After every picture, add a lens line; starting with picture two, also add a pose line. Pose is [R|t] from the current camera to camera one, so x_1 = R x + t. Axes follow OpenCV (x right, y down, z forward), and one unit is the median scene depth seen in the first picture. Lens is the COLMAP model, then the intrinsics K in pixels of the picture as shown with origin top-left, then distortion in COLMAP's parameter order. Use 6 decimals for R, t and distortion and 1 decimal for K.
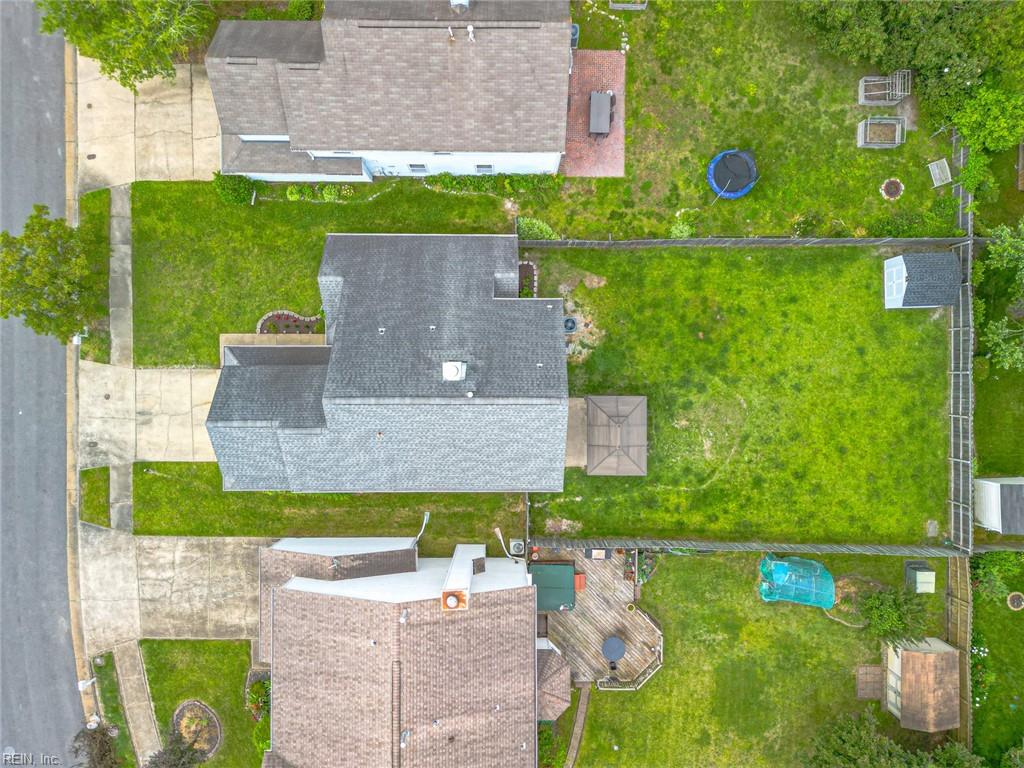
lens RADIAL K [[718.6, 0, 512.0], [0, 718.6, 384.0], [0, 0, 1]] dist [0.086548, -0.086299]
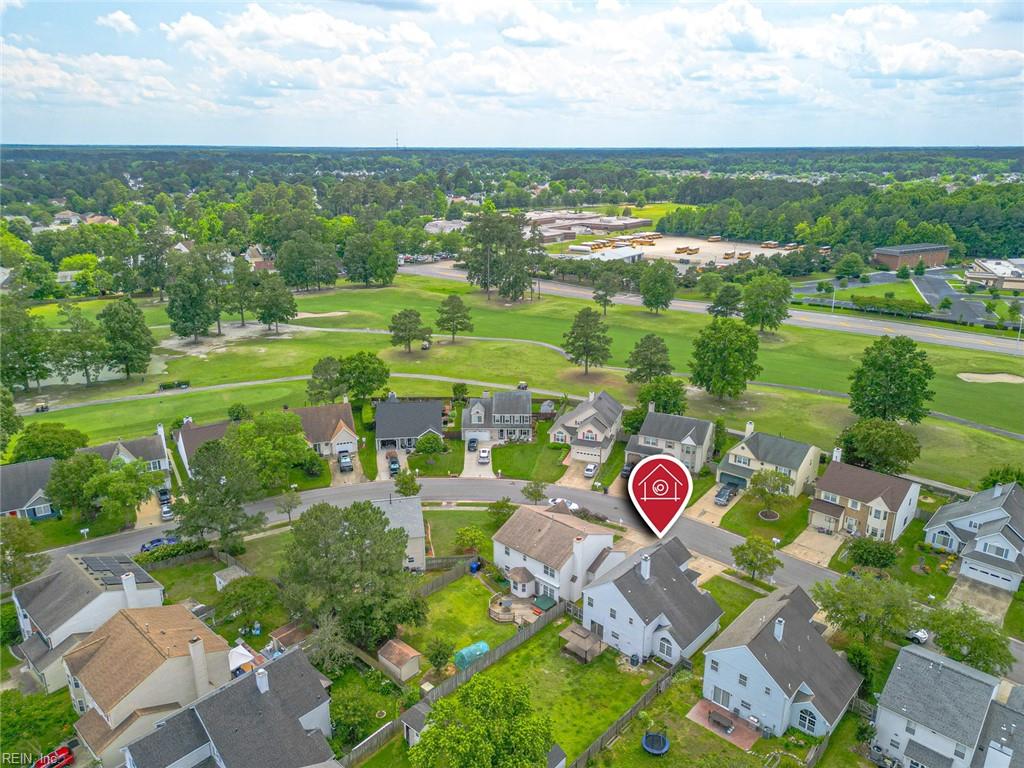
lens RADIAL K [[718.6, 0, 512.0], [0, 718.6, 384.0], [0, 0, 1]] dist [0.086548, -0.086299]
pose [[-0.674105, 0.226178, -0.703155, 1.595762], [-0.738585, -0.217602, 0.638077, -0.976971], [-0.008689, 0.949470, 0.313738, -0.413428]]
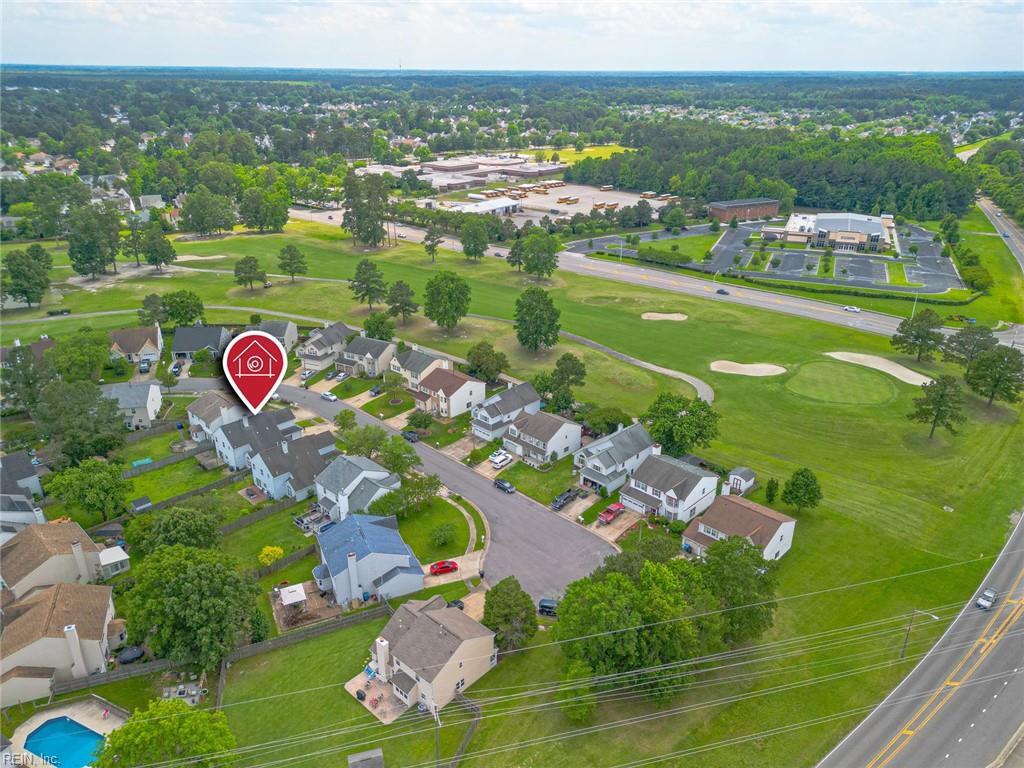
lens RADIAL K [[718.6, 0, 512.0], [0, 718.6, 384.0], [0, 0, 1]] dist [0.086548, -0.086299]
pose [[-0.695316, 0.279745, -0.662027, 1.440555], [-0.718580, -0.287766, 0.633115, -3.418509], [-0.013398, 0.915933, 0.401107, -0.959620]]
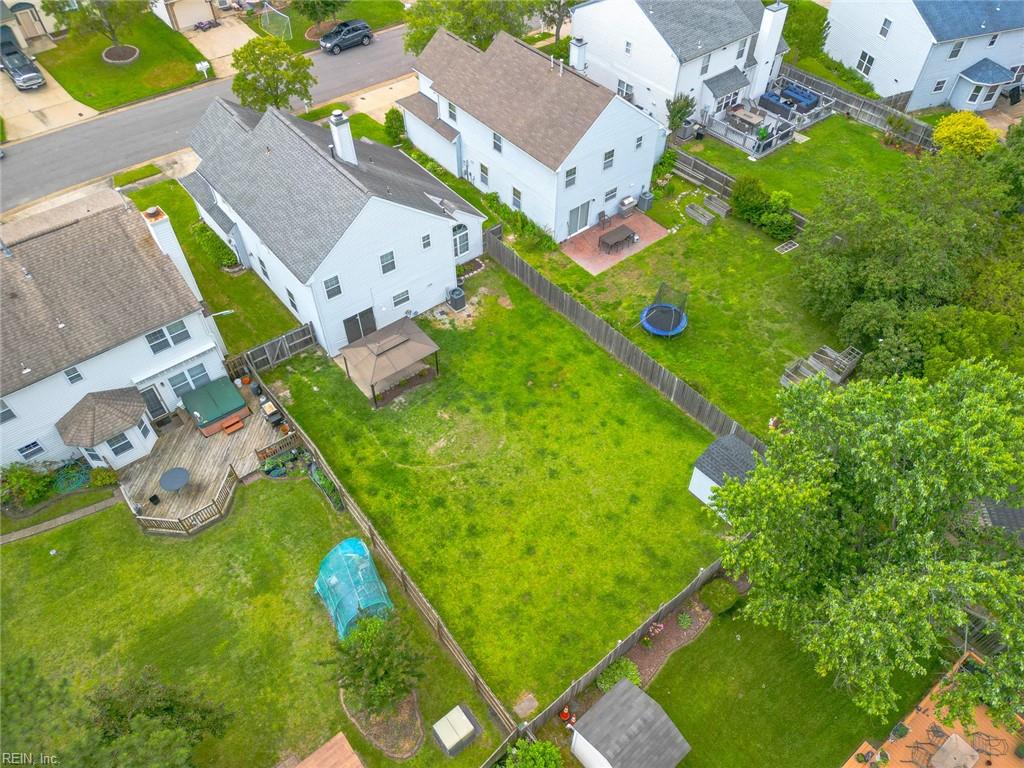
lens RADIAL K [[718.6, 0, 512.0], [0, 718.6, 384.0], [0, 0, 1]] dist [0.086548, -0.086299]
pose [[0.625291, 0.581351, -0.520617, 0.747851], [-0.780378, 0.461949, -0.421441, 0.357197], [-0.004506, 0.669801, 0.742527, 0.286711]]
